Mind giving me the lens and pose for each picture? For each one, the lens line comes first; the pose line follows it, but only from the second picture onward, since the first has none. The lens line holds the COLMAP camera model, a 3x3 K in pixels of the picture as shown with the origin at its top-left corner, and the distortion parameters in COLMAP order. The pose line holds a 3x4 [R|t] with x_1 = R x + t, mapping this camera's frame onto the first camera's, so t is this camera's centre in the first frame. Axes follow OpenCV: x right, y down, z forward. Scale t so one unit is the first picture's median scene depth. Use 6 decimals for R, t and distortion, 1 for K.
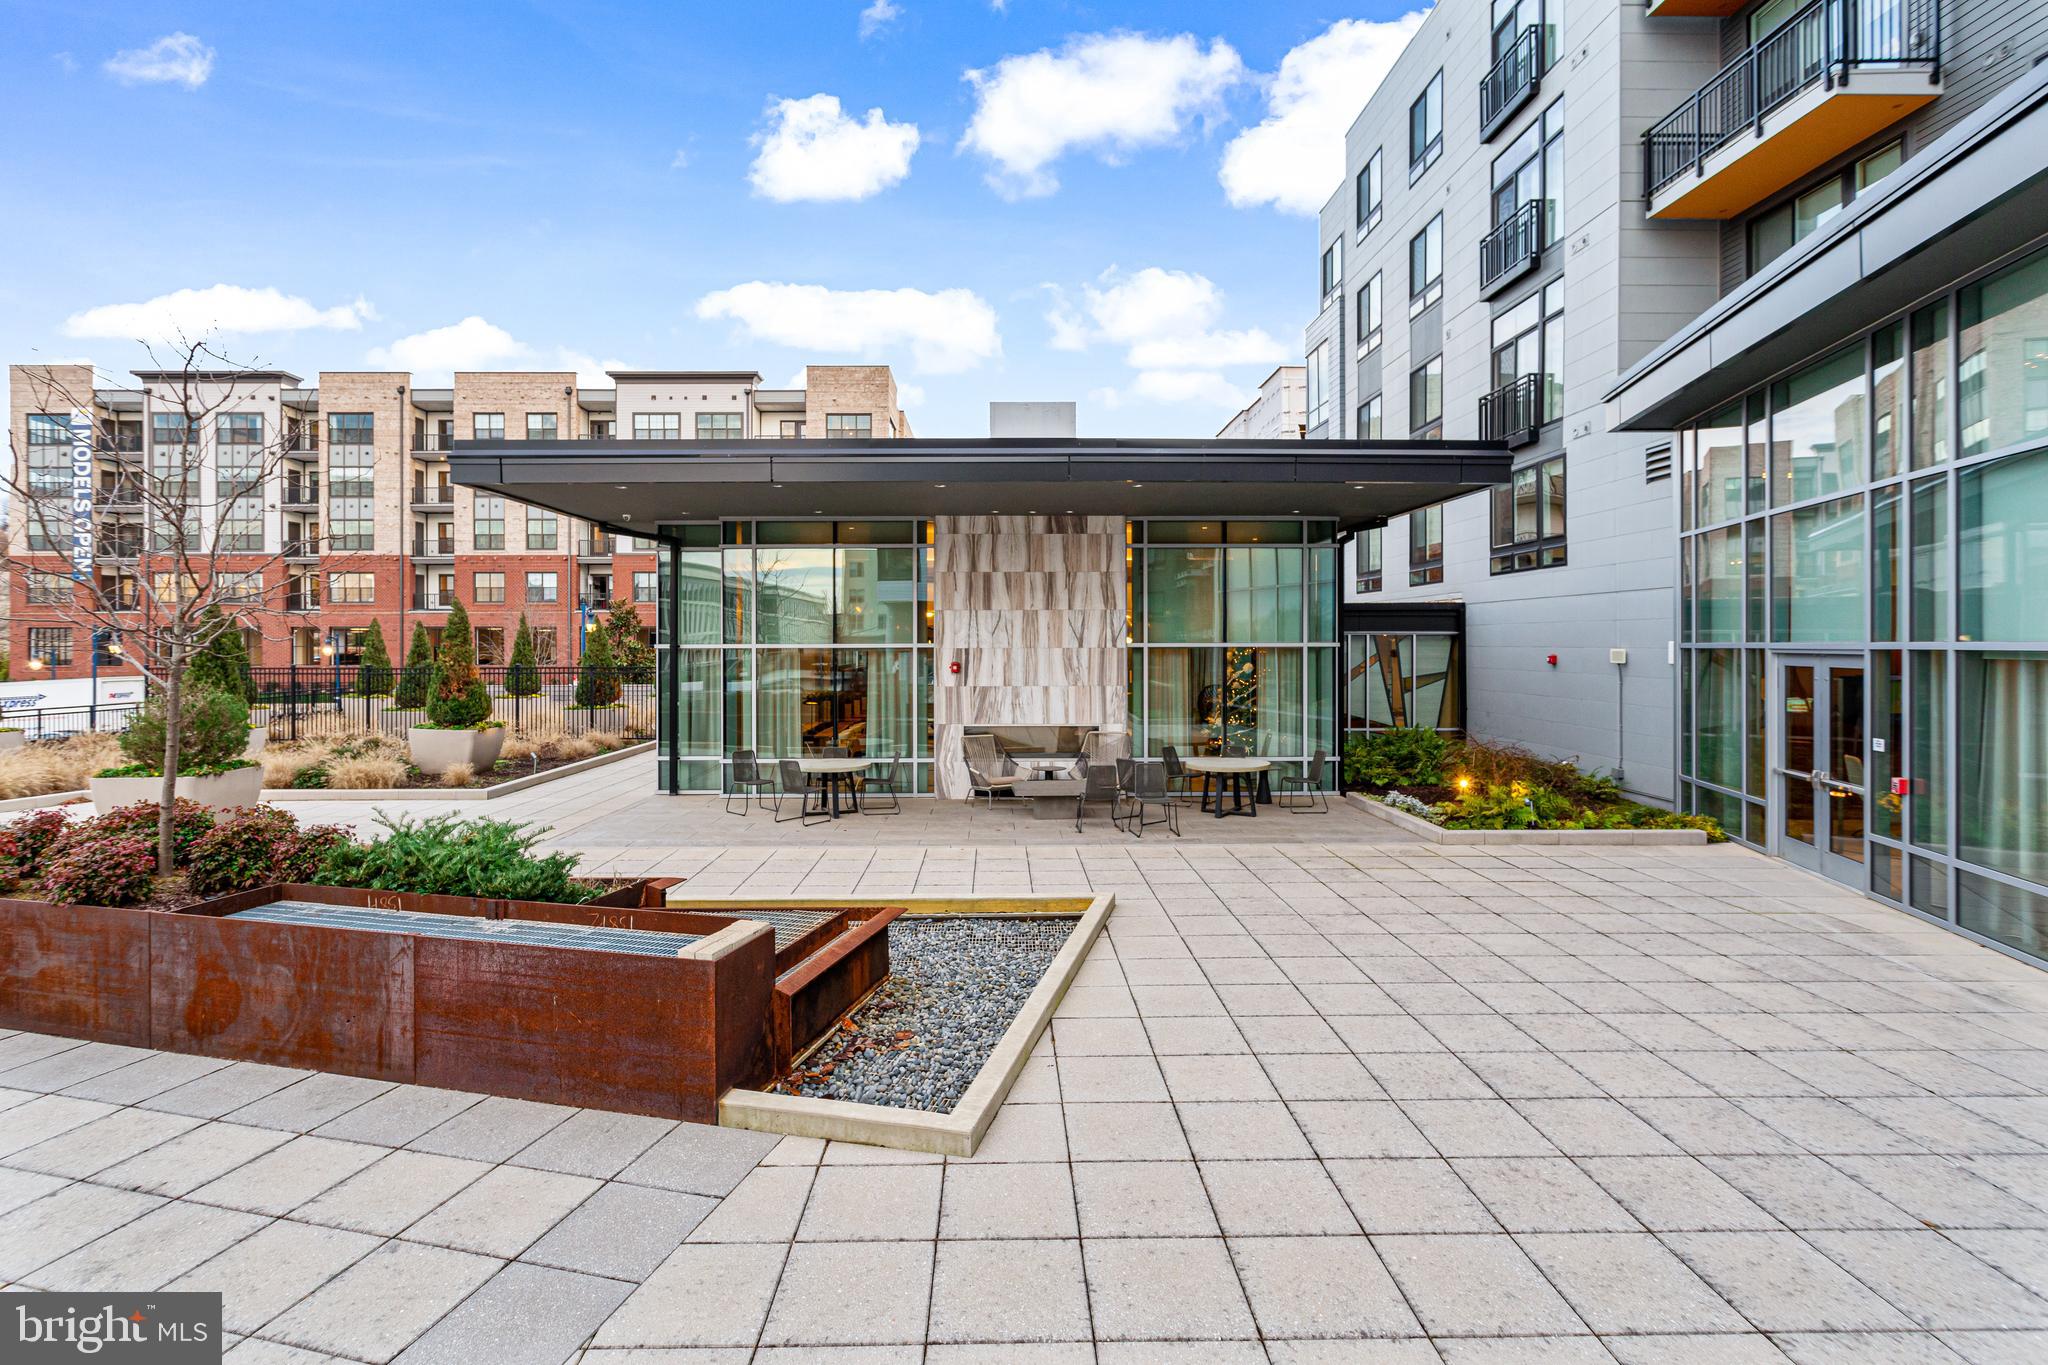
lens RADIAL K [[992.4, 0, 1013.0], [0, 992.4, 638.0], [0, 0, 1]] dist [-0.000762, 0.000140]
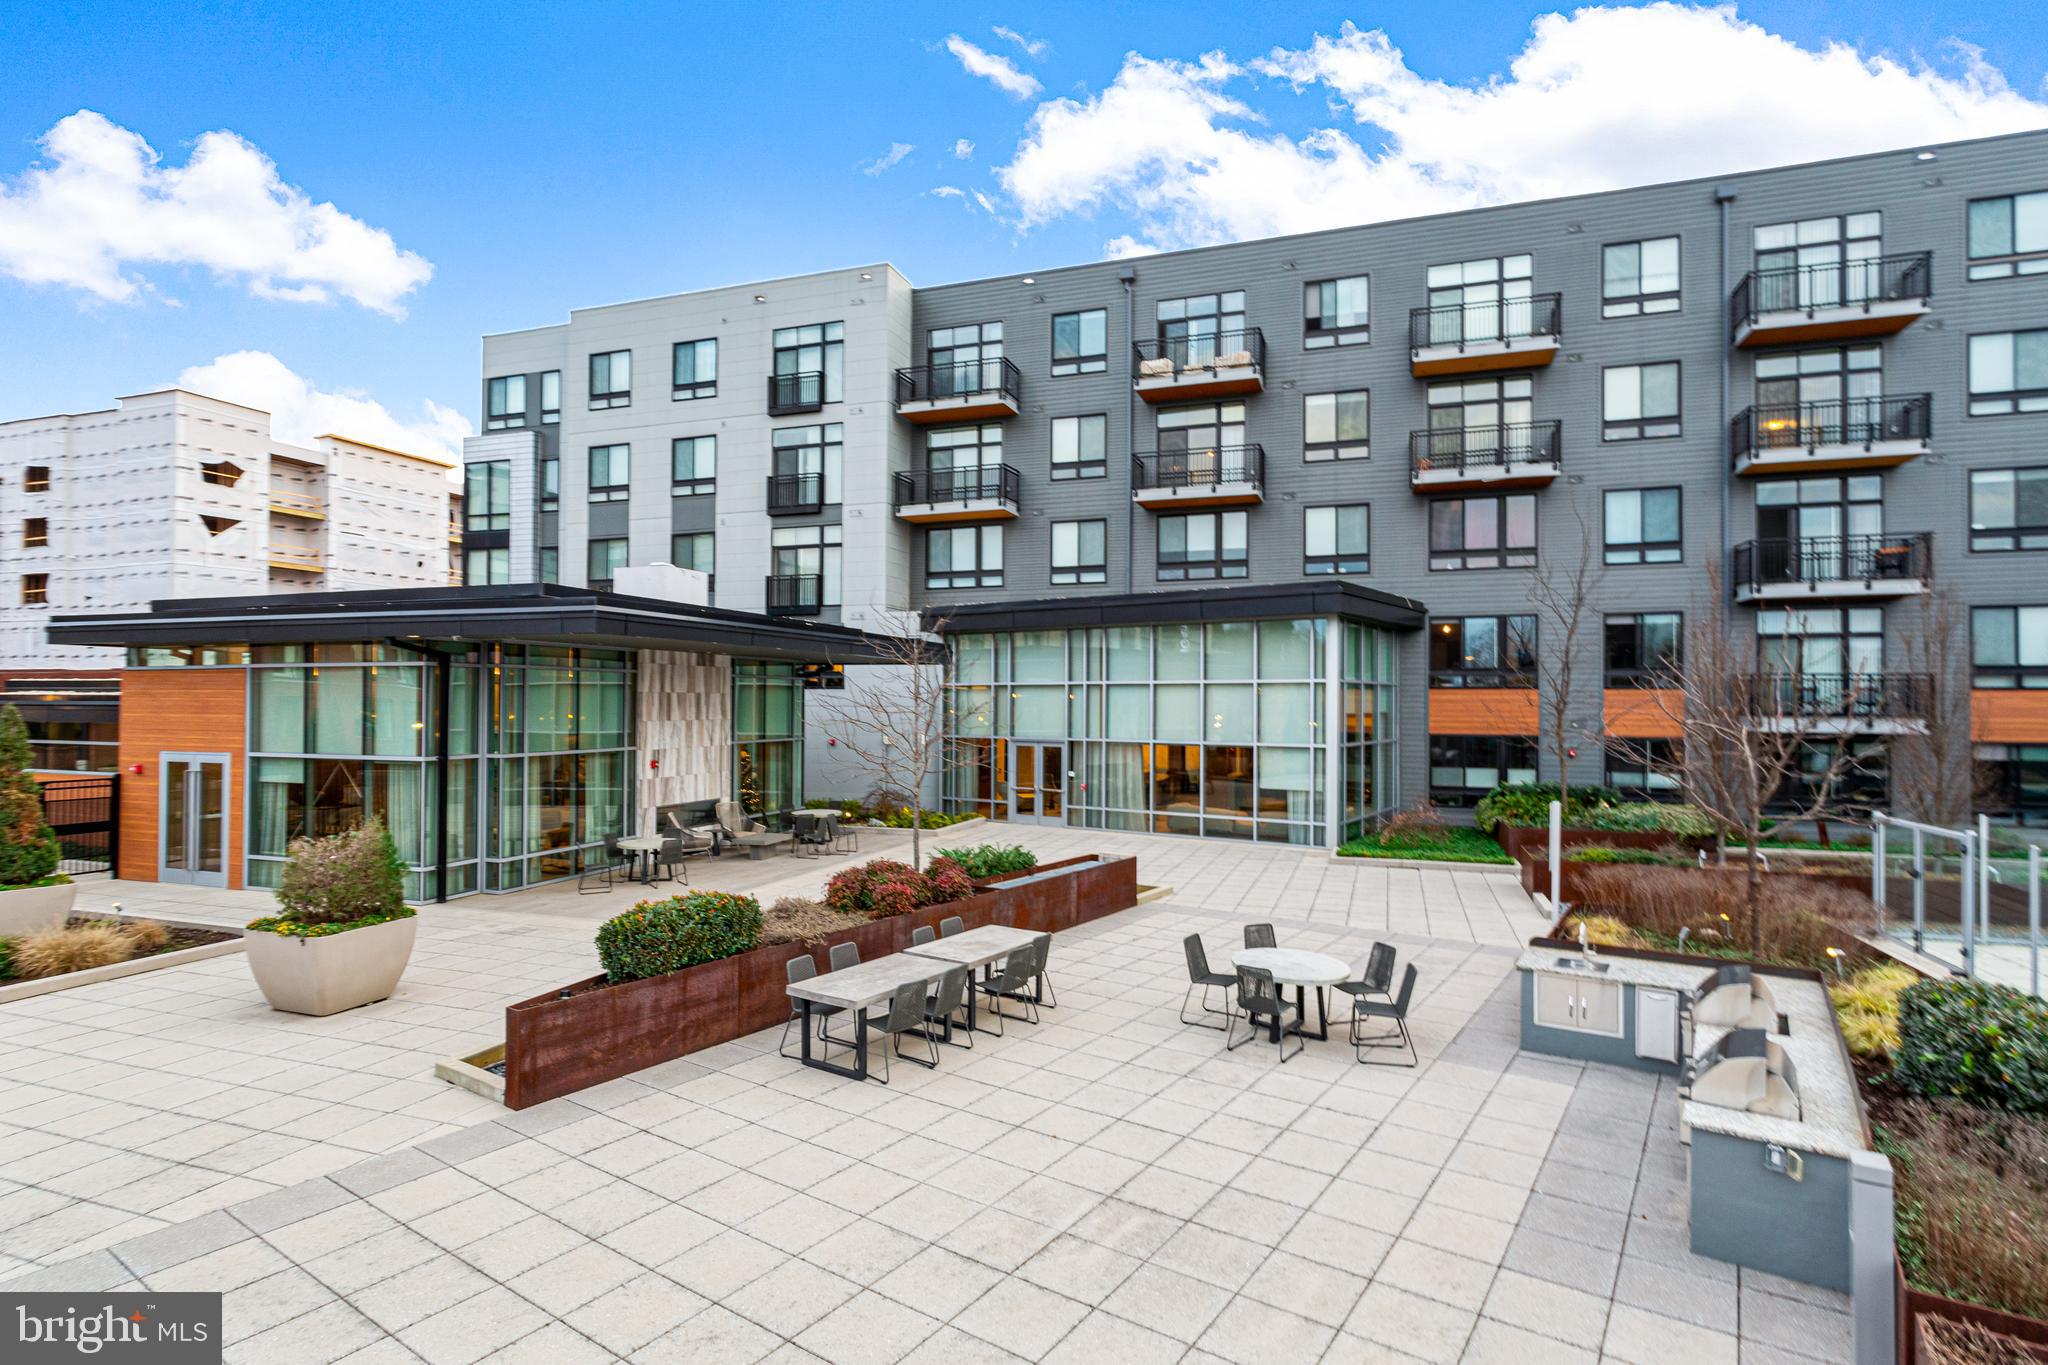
lens RADIAL K [[1027.0, 0, 1029.2], [0, 1027.0, 709.1], [0, 0, 1]] dist [-0.000543, -0.000081]
pose [[0.342023, -0.000306, 0.939691, -1.171380], [-0.008265, 0.999960, 0.003334, -0.052467], [-0.939655, -0.008907, 0.342007, 0.060052]]
